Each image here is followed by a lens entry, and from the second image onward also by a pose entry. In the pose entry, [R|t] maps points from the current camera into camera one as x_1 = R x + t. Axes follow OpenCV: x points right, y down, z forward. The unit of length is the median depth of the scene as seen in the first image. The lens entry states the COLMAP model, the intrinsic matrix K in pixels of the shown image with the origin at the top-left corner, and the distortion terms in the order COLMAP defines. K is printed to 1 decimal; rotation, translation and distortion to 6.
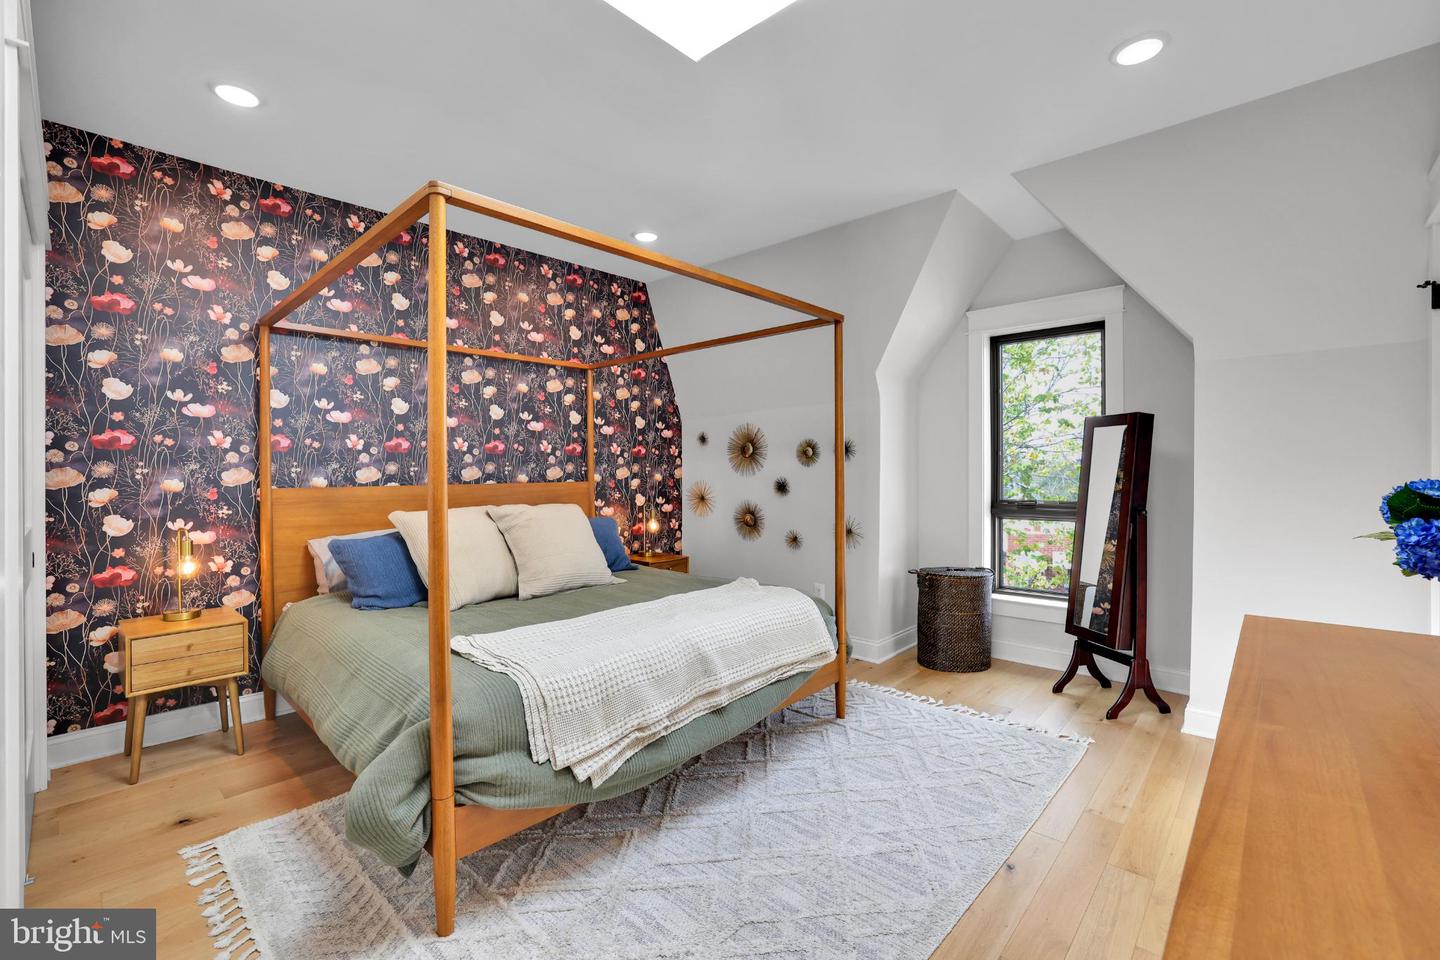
lens RADIAL K [[625.4, 0, 692.8], [0, 625.4, 480.3], [0, 0, 1]] dist [-0.036523, 0.010161]
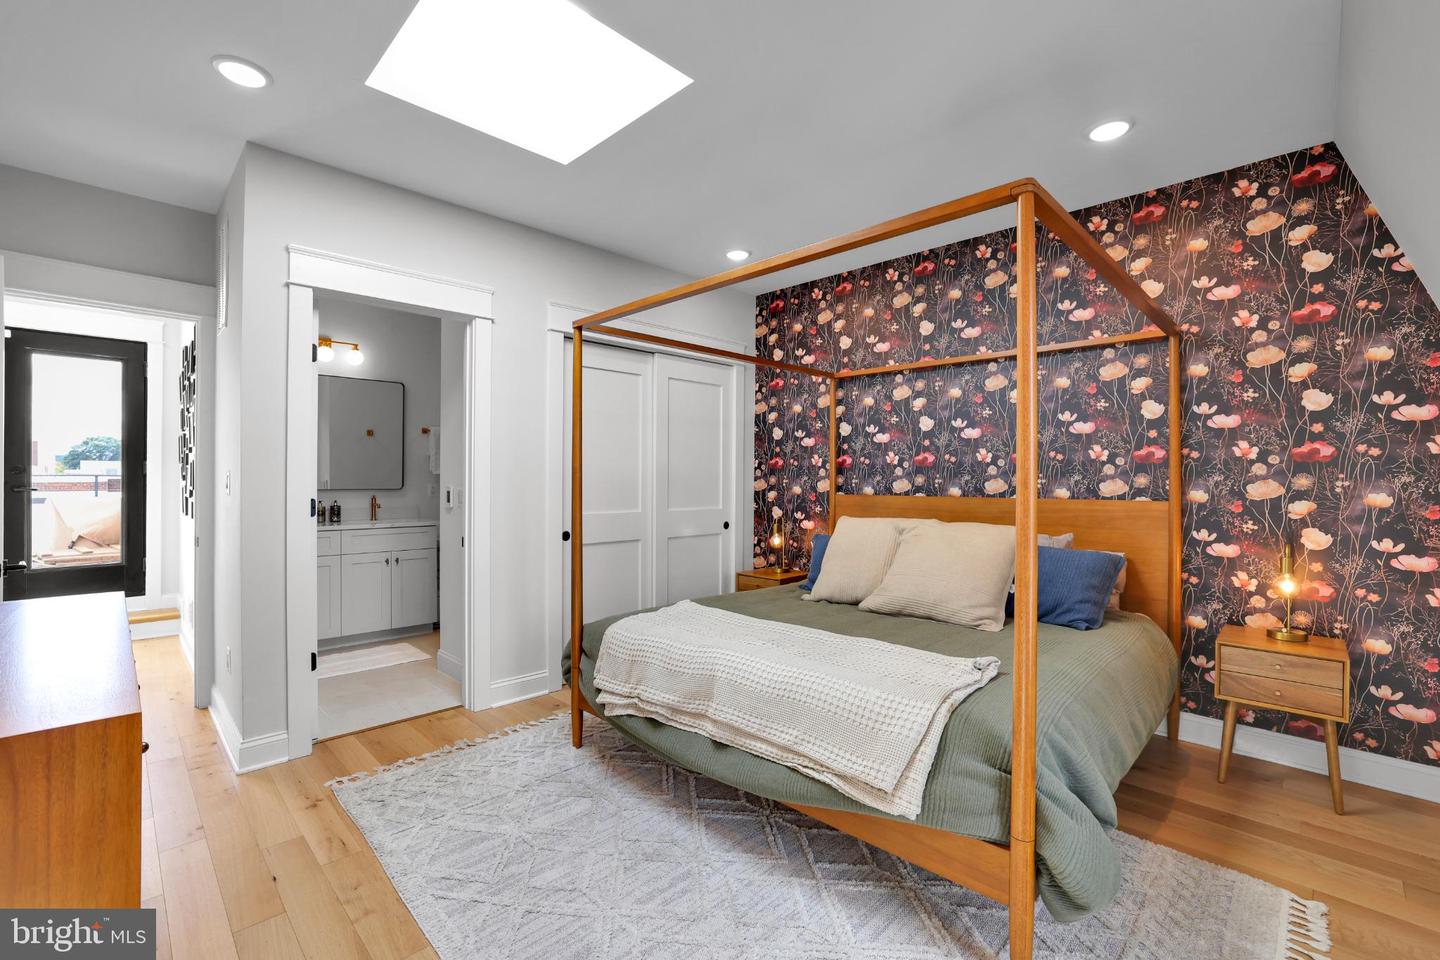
lens RADIAL K [[625.4, 0, 716.2], [0, 625.4, 479.0], [0, 0, 1]] dist [-0.036523, 0.010161]
pose [[-0.014531, 0.001430, -0.999893, 0.657522], [-0.023049, 0.999733, 0.001765, -0.016284], [0.999629, 0.023072, -0.014494, 0.682917]]
